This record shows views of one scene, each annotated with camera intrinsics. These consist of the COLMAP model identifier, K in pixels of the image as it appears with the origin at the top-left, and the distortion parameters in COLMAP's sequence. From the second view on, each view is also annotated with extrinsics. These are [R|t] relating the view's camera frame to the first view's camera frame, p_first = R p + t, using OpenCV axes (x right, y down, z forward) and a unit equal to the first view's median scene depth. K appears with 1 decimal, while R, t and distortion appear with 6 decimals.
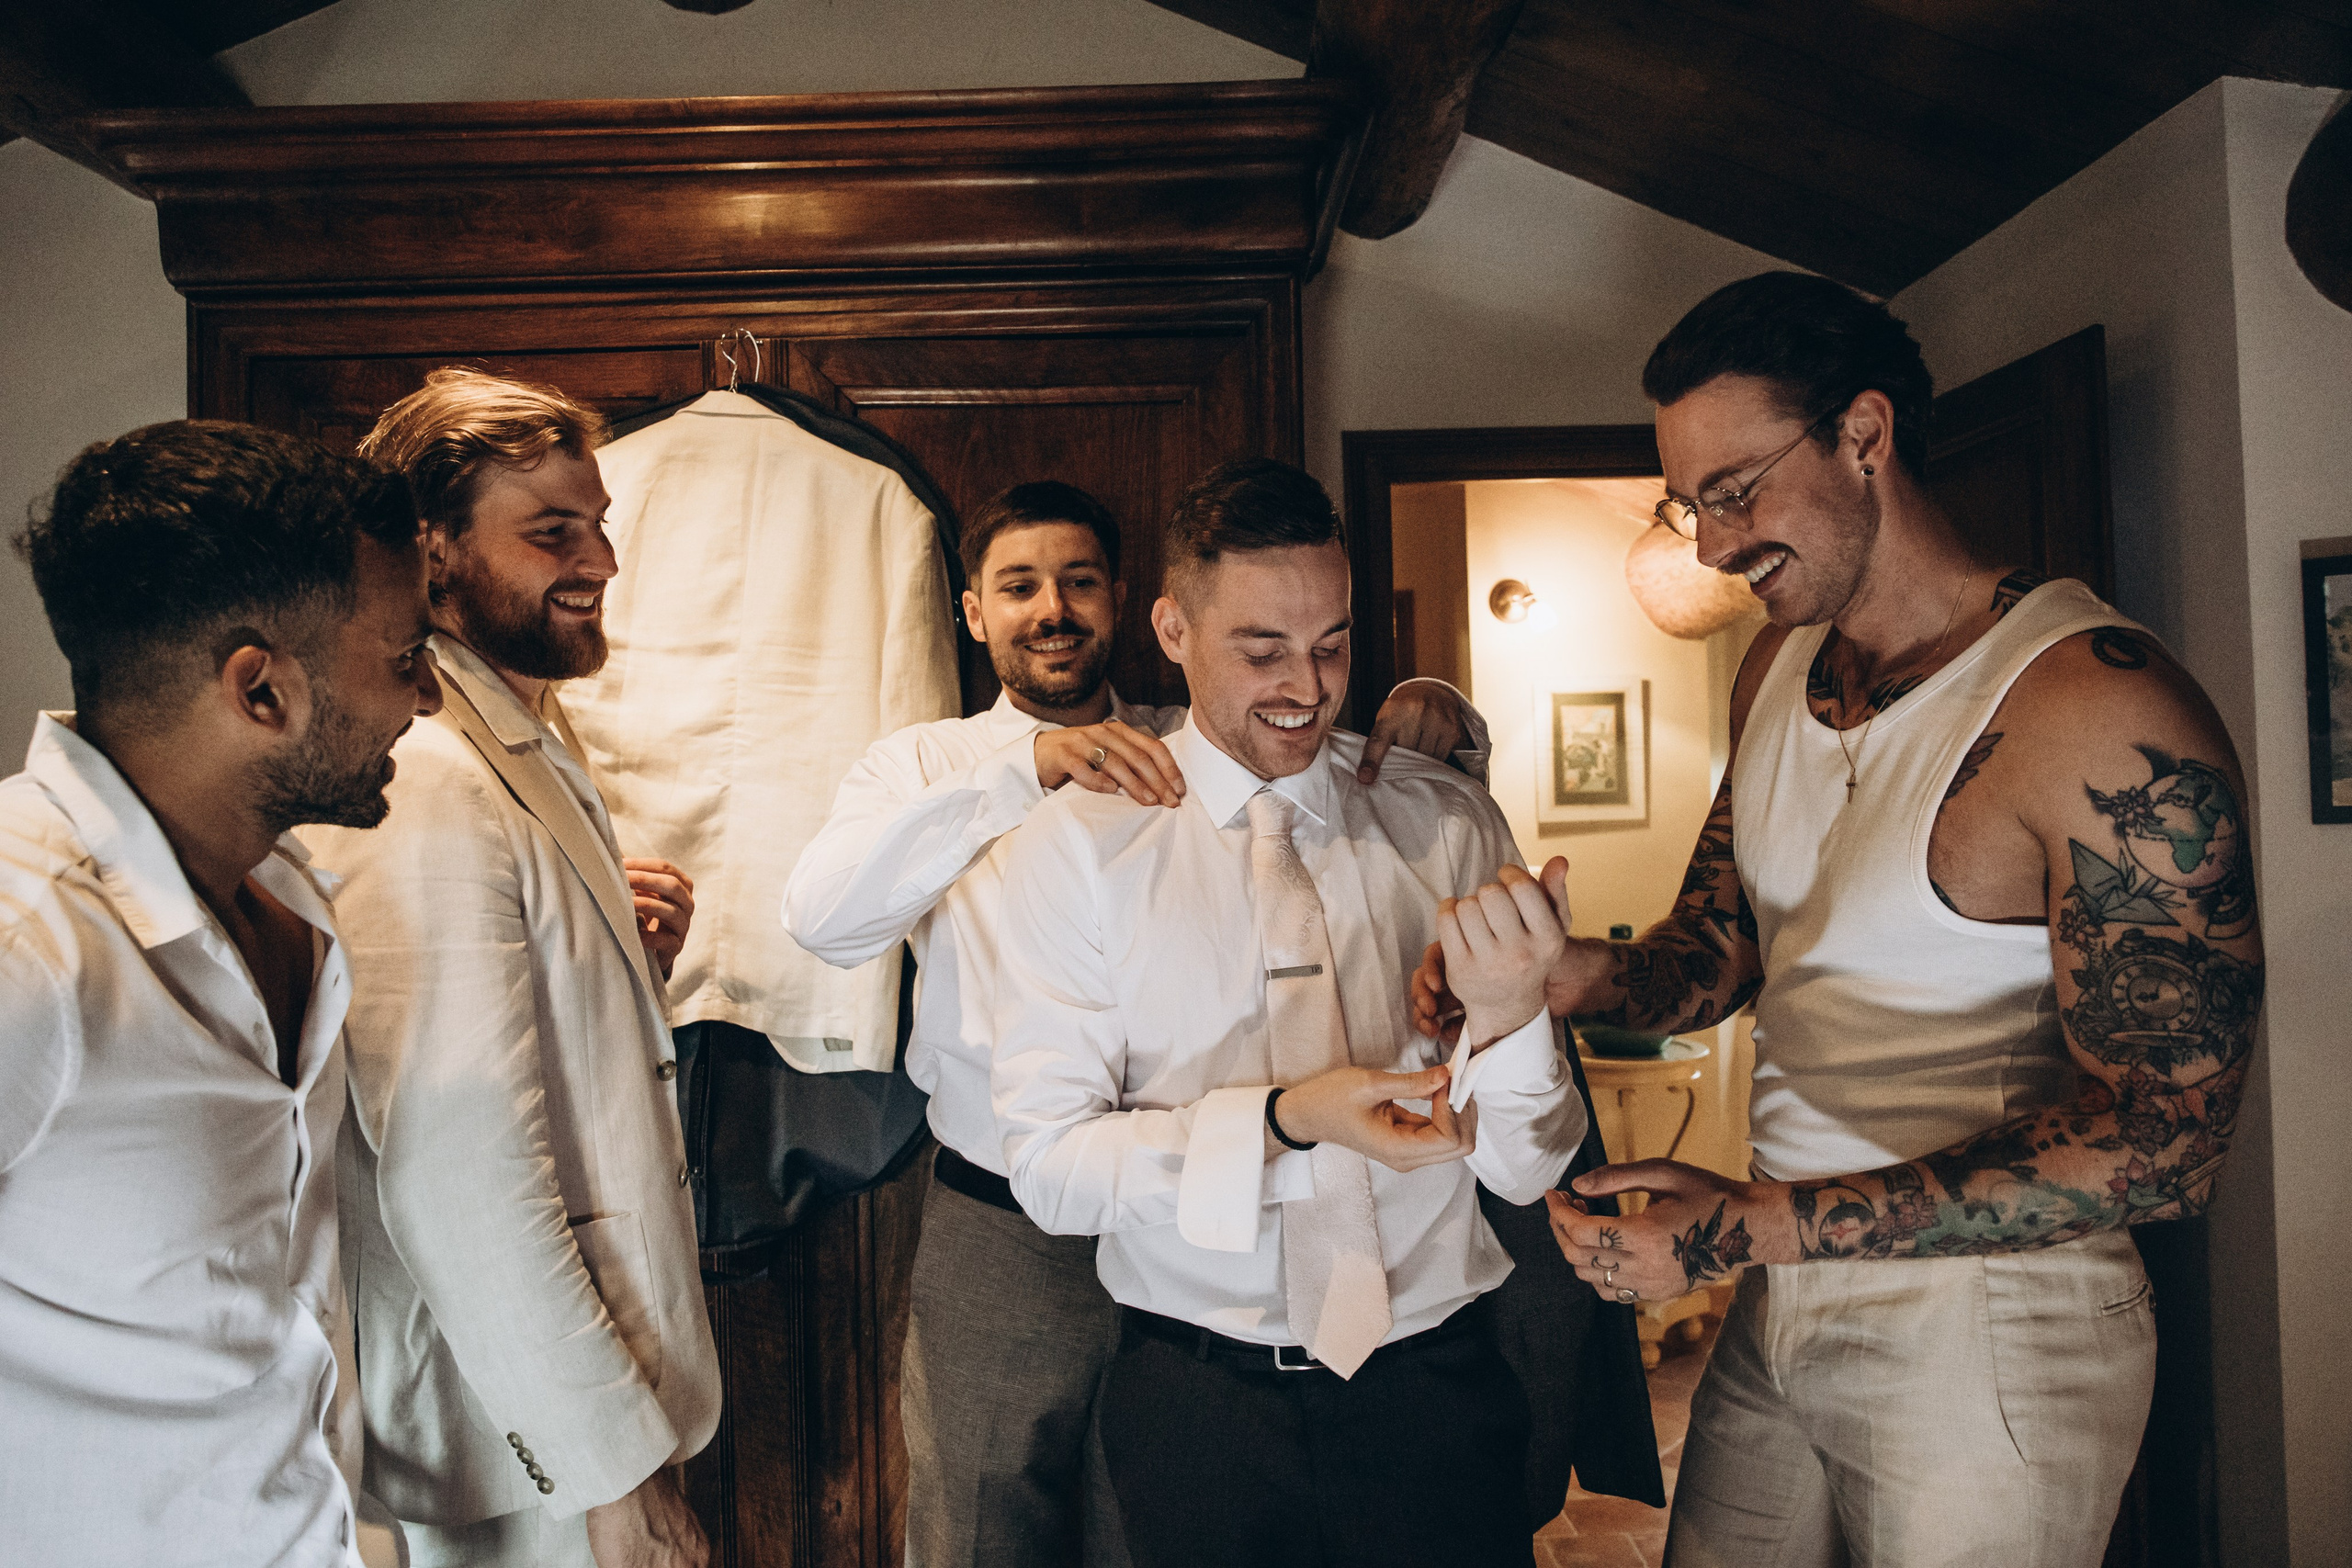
lens RADIAL K [[1577.5, 0, 1176.0], [0, 1577.5, 784.0], [0, 0, 1]] dist [-0.057223, 0.042986]
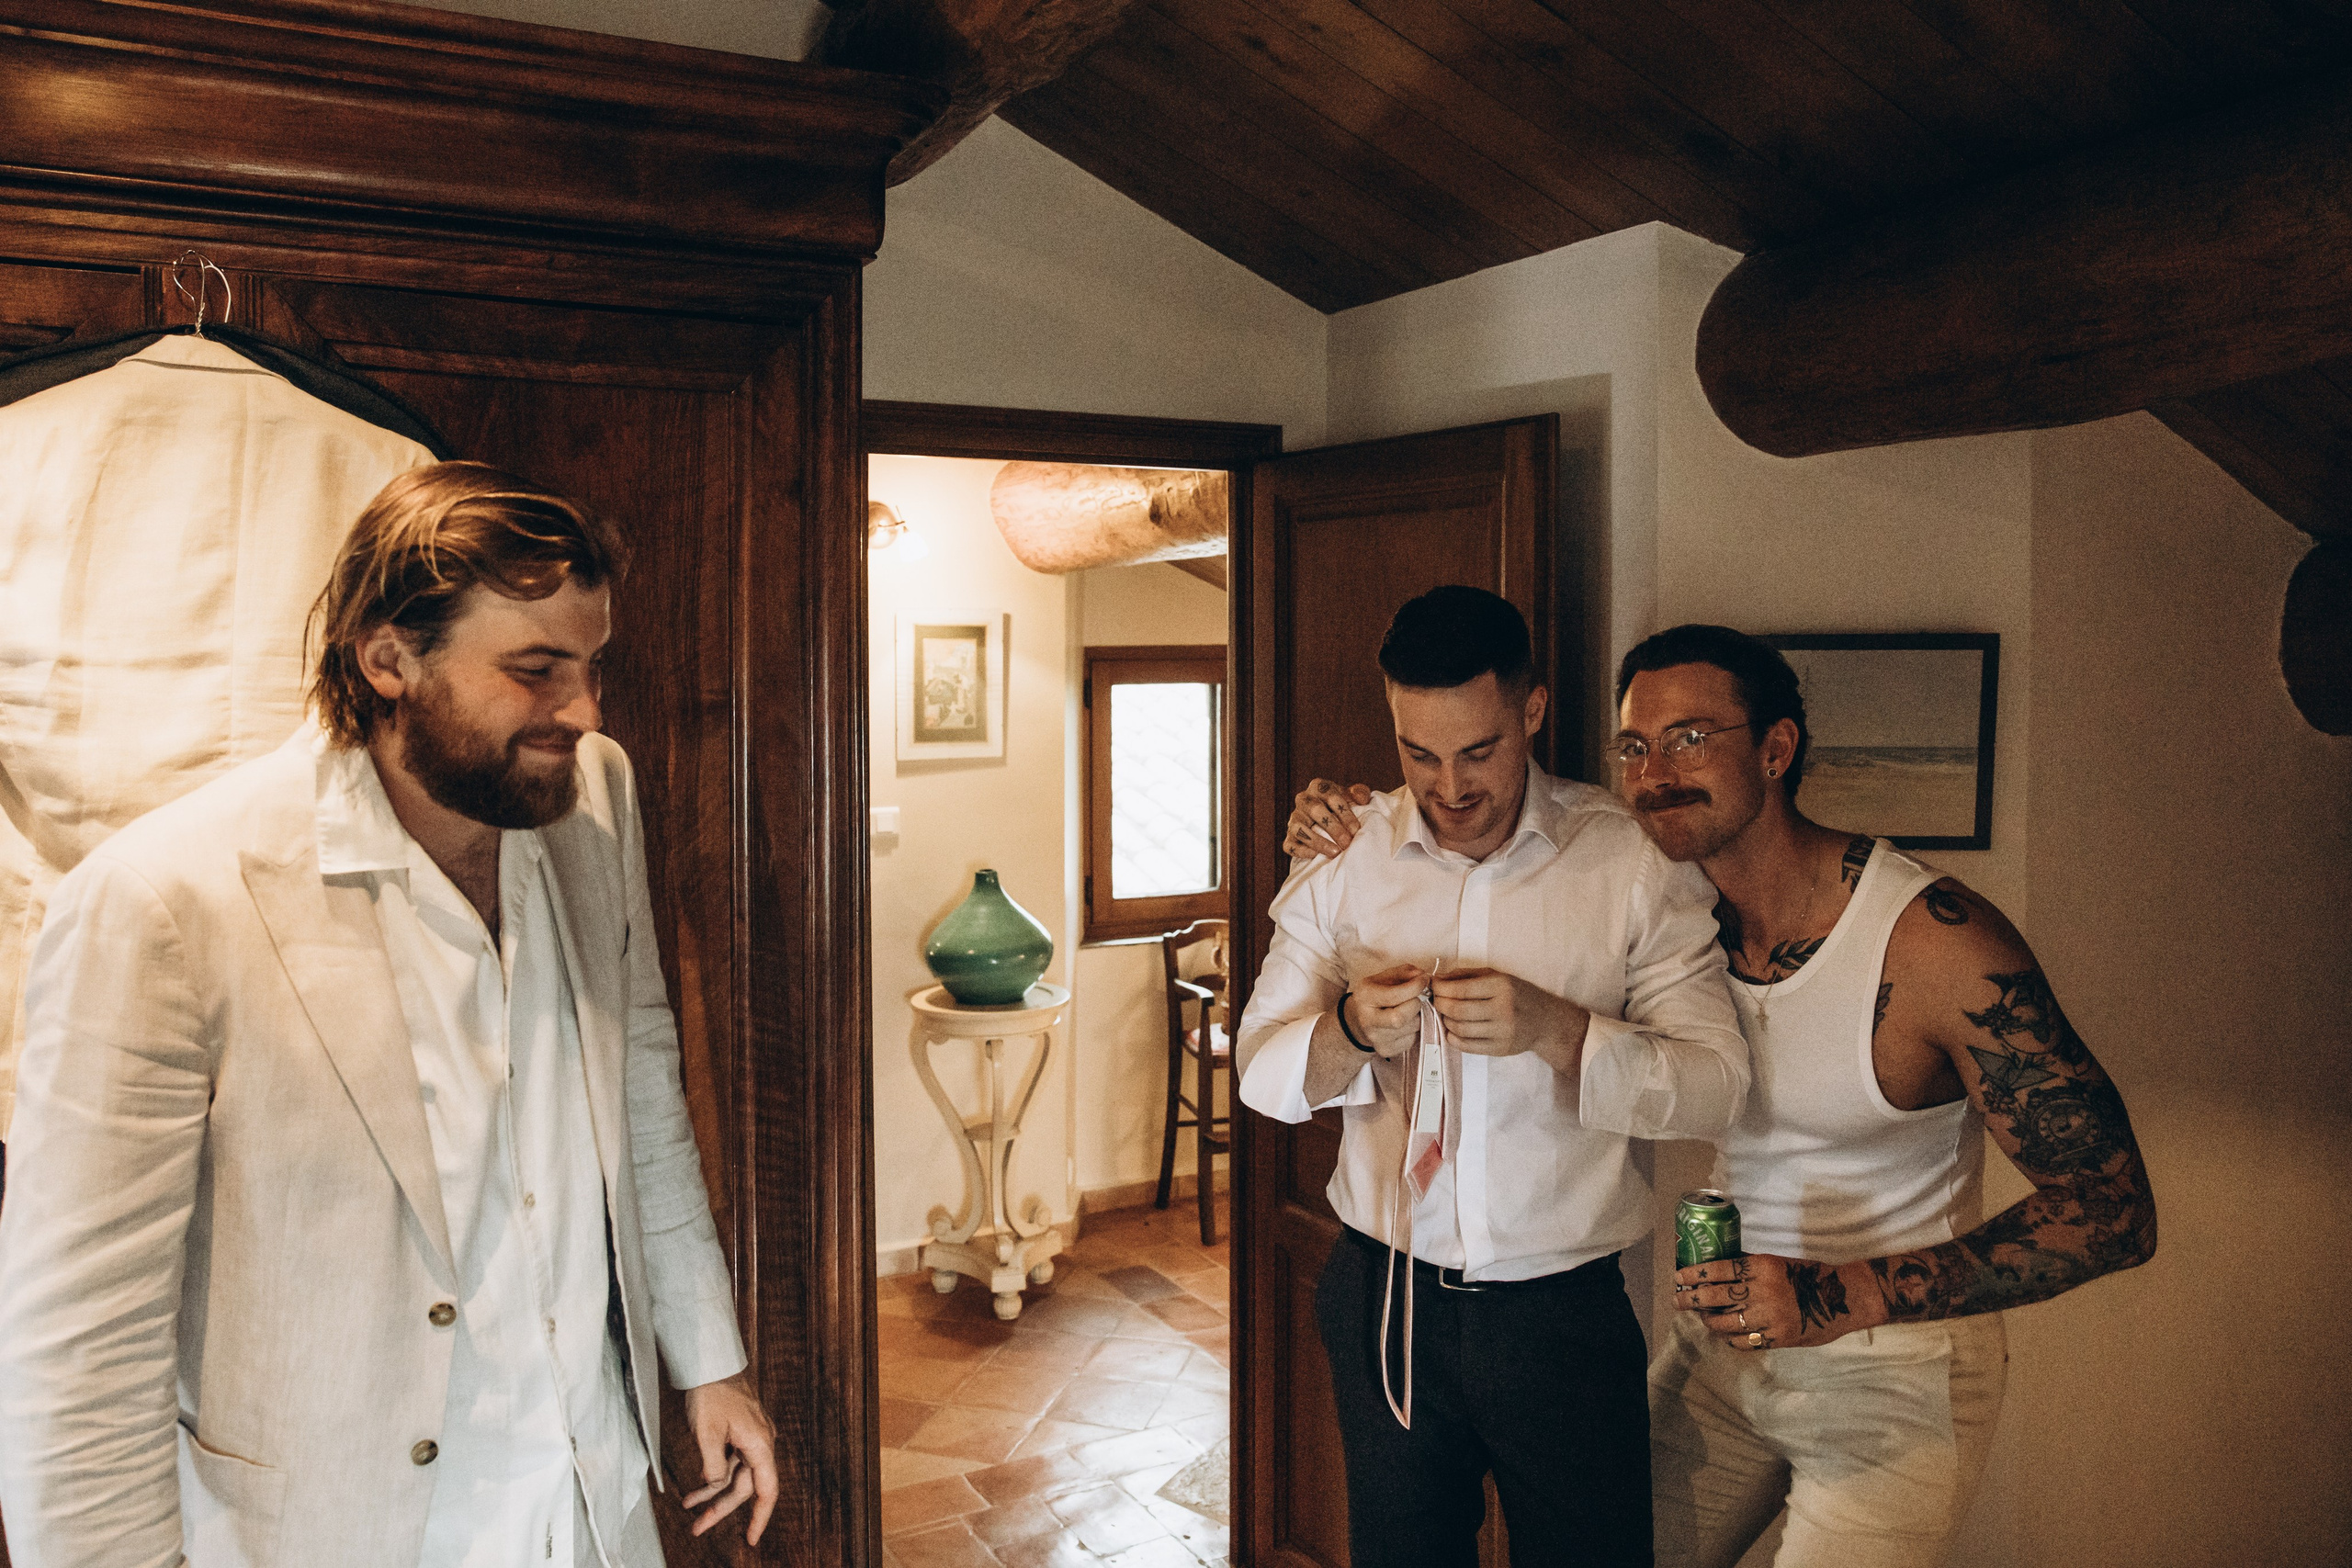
lens RADIAL K [[1782.2, 0, 1145.9], [0, 1782.2, 712.4], [0, 0, 1]] dist [-0.005714, 0.000357]
pose [[0.895393, 0.010166, 0.445161, -0.241218], [-0.028559, 0.998992, 0.034628, -0.097433], [-0.444360, -0.043719, 0.894781, -0.058530]]
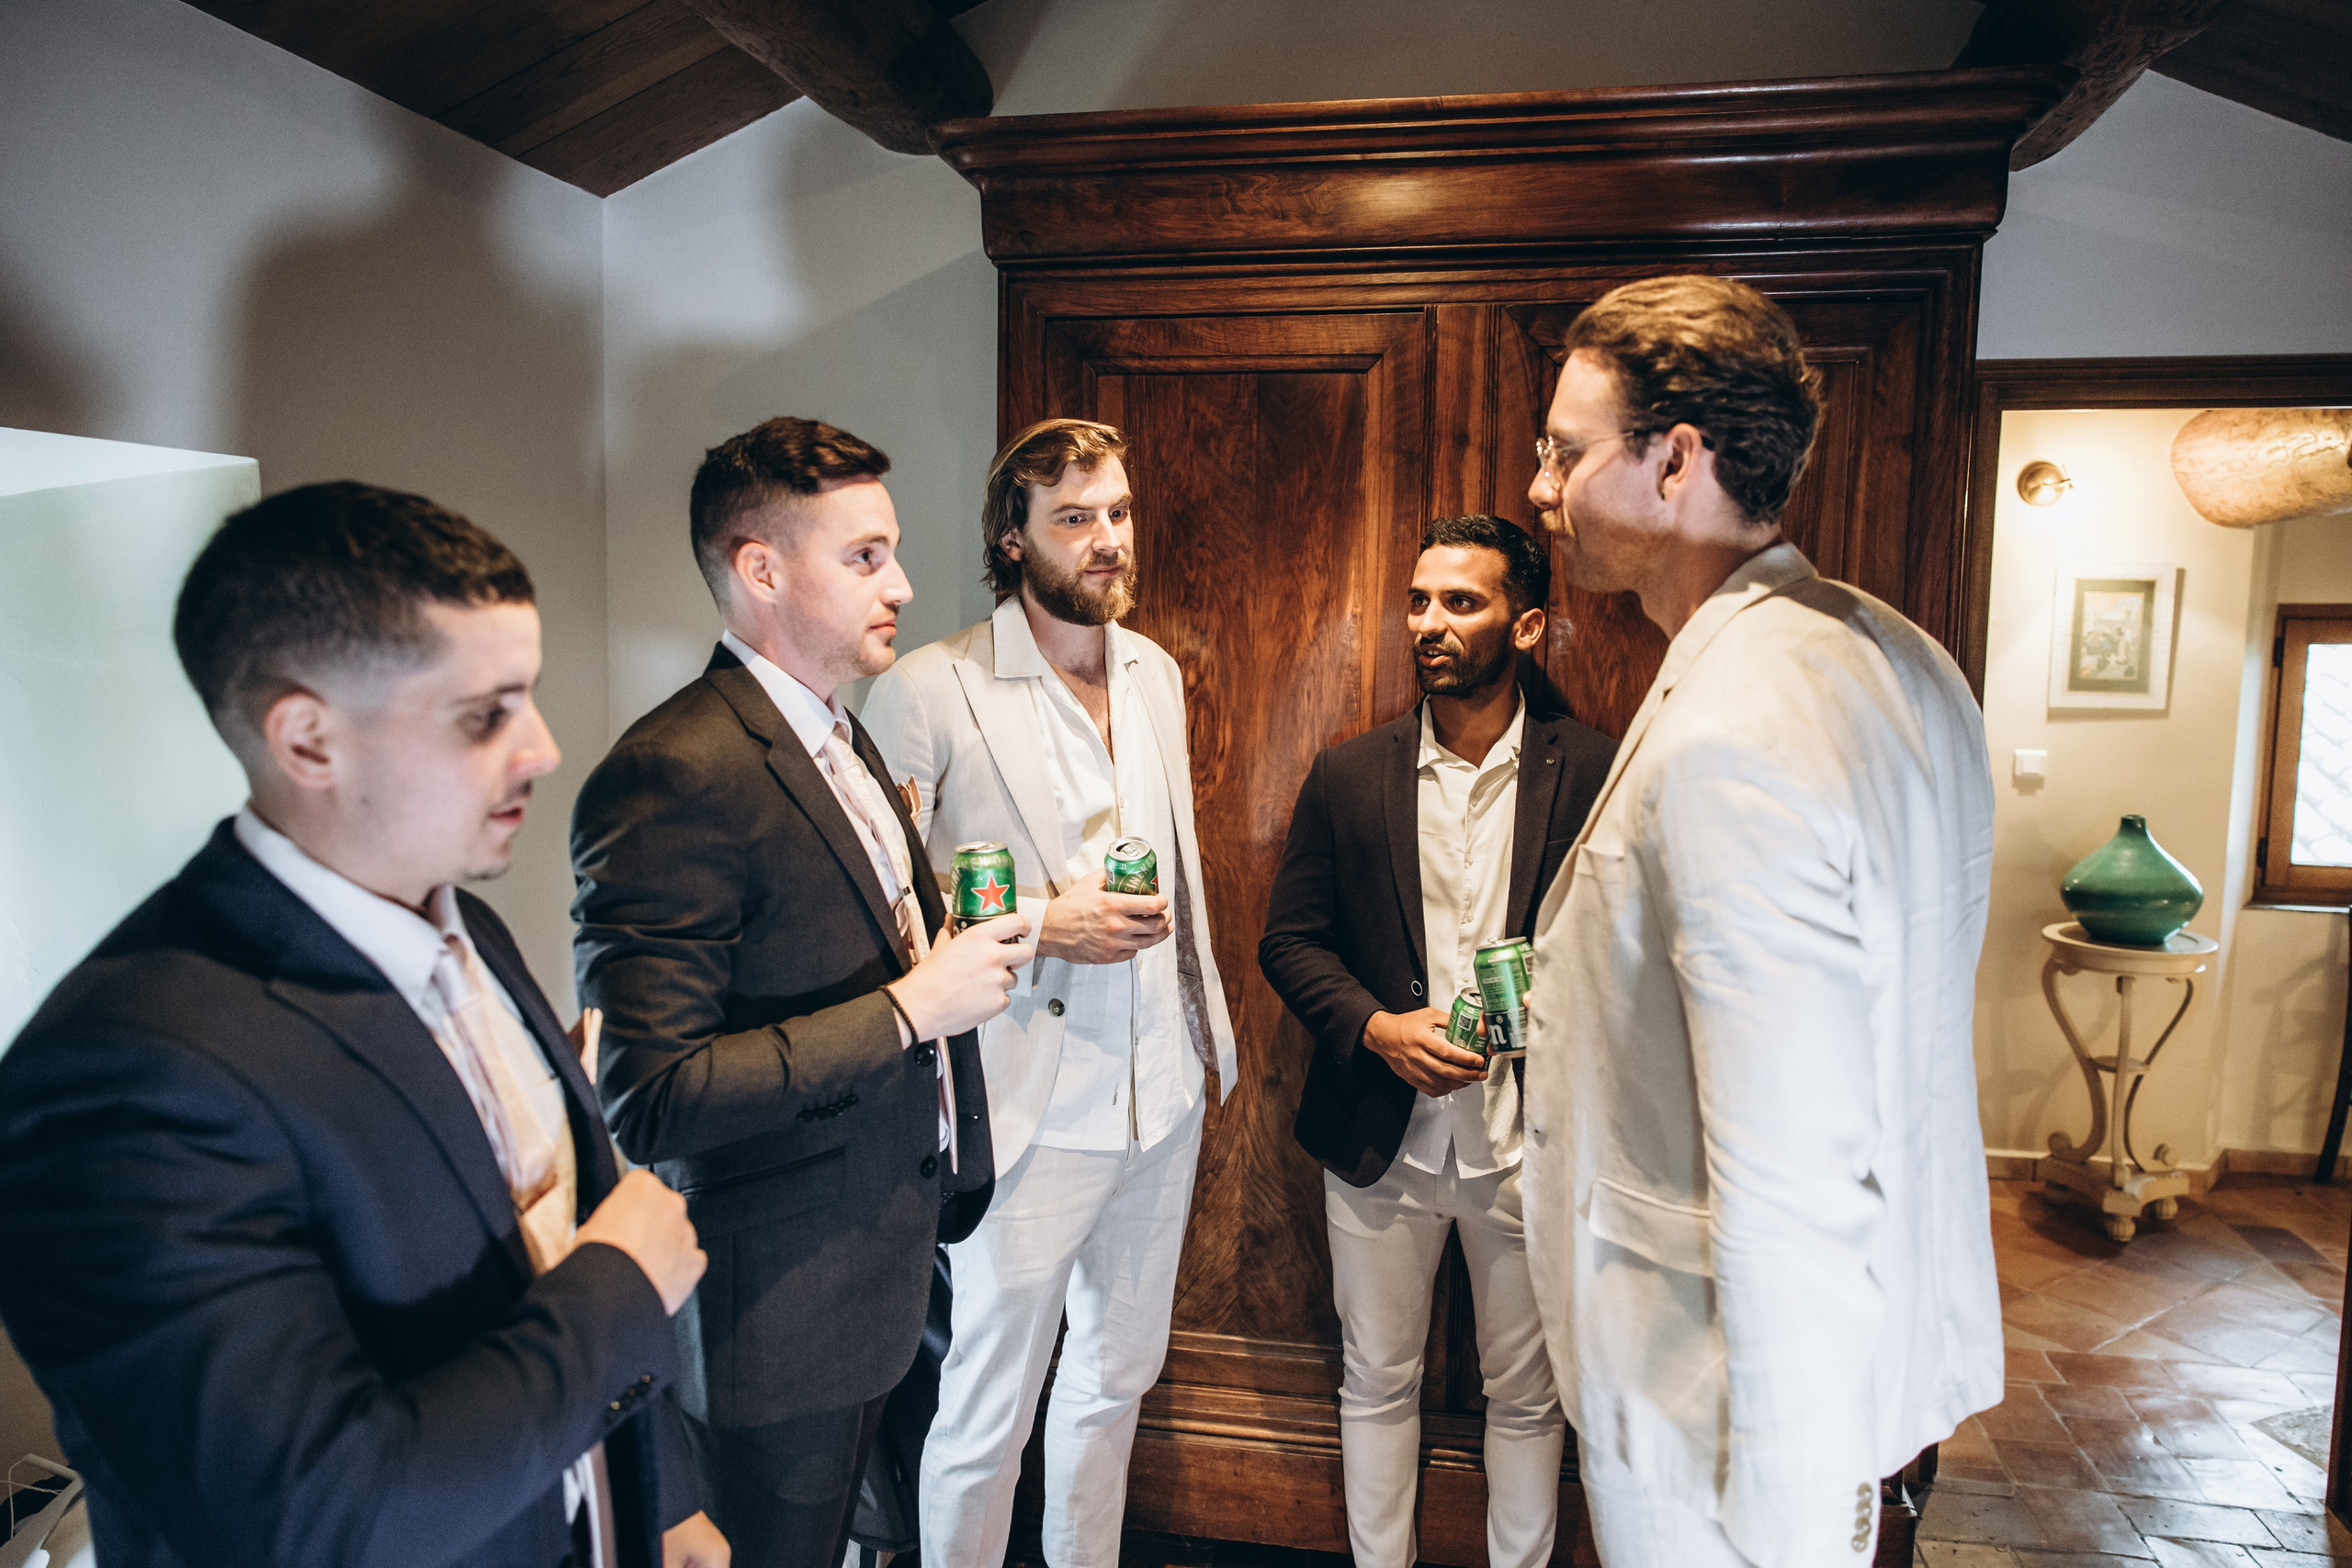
lens RADIAL K [[1577.5, 0, 1176.0], [0, 1577.5, 784.0], [0, 0, 1]] dist [-0.057223, 0.042986]
pose [[0.975115, 0.060843, -0.213188, -0.210740], [-0.034195, 0.991373, 0.126529, -0.071268], [0.219047, -0.116090, 0.968783, -0.202117]]
